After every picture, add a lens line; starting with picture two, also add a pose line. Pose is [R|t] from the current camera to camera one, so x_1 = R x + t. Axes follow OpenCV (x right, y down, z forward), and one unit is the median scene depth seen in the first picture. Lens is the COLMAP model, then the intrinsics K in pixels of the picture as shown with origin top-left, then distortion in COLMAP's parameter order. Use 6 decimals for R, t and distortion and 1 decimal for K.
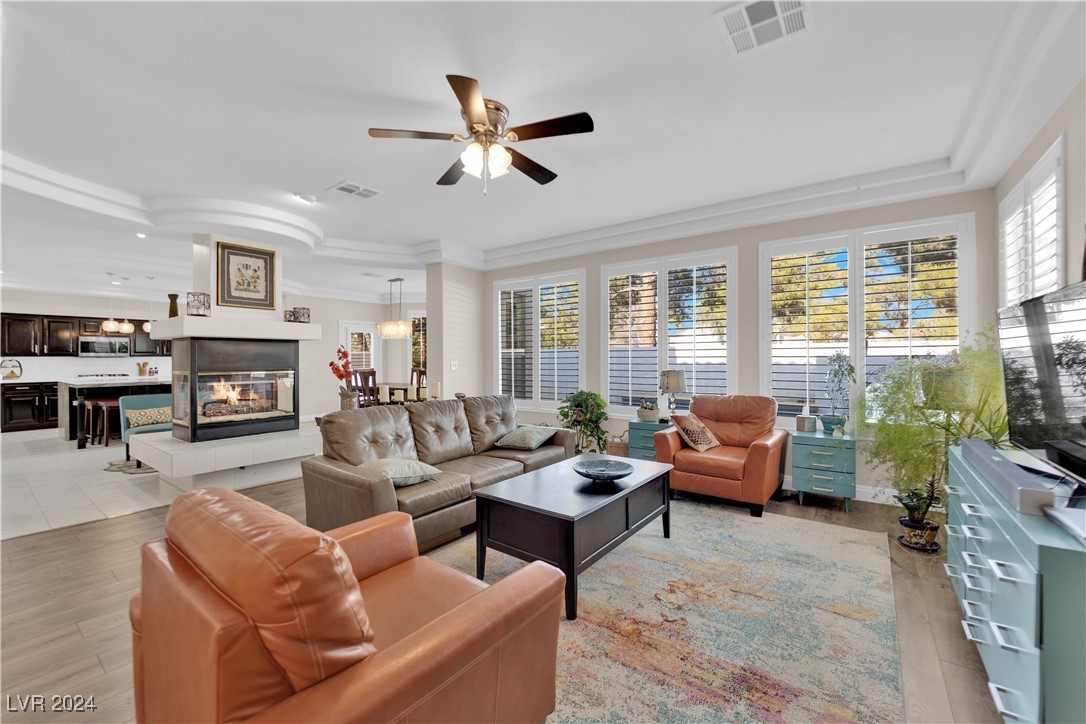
lens RADIAL K [[440.8, 0, 542.8], [0, 440.8, 366.7], [0, 0, 1]] dist [-0.009428, -0.000419]
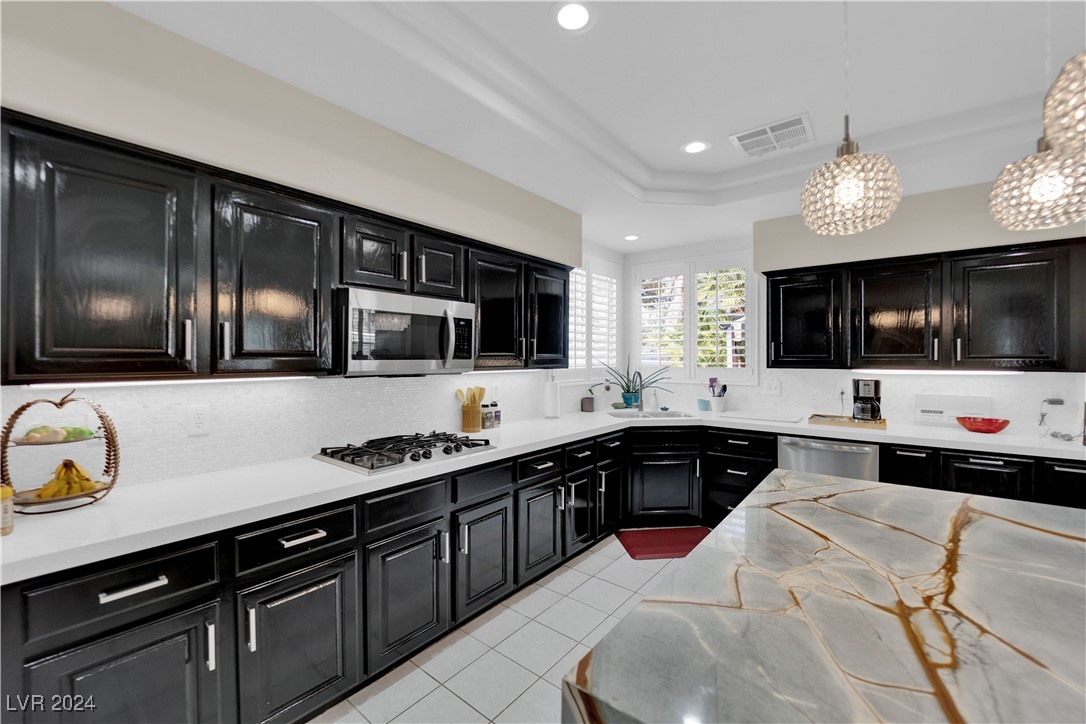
lens RADIAL K [[440.8, 0, 534.2], [0, 440.8, 360.5], [0, 0, 1]] dist [-0.009428, -0.000419]
pose [[0.999891, 0.008338, -0.012154, -0.918864], [-0.008416, 0.999944, -0.006407, -0.029083], [0.012100, 0.006509, 0.999906, 0.735992]]
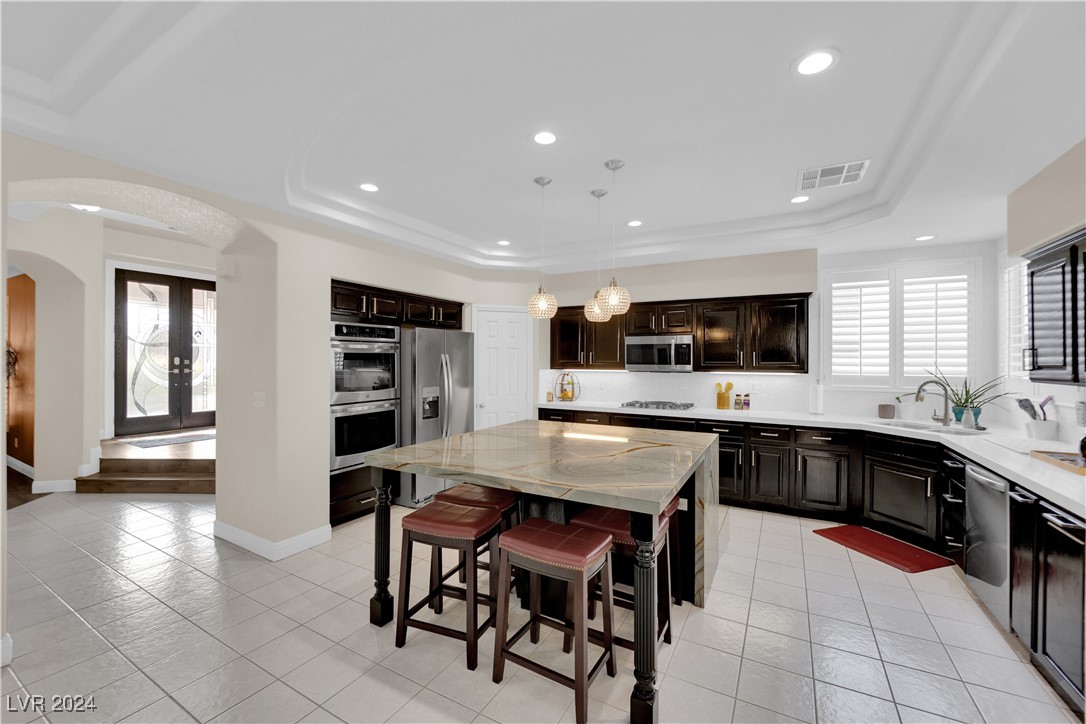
lens RADIAL K [[440.8, 0, 538.4], [0, 440.8, 354.3], [0, 0, 1]] dist [-0.009428, -0.000419]
pose [[0.146722, -0.001447, -0.989177, -0.478411], [-0.018734, 0.999815, -0.004242, -0.038063], [0.989000, 0.019154, 0.146668, 0.759834]]
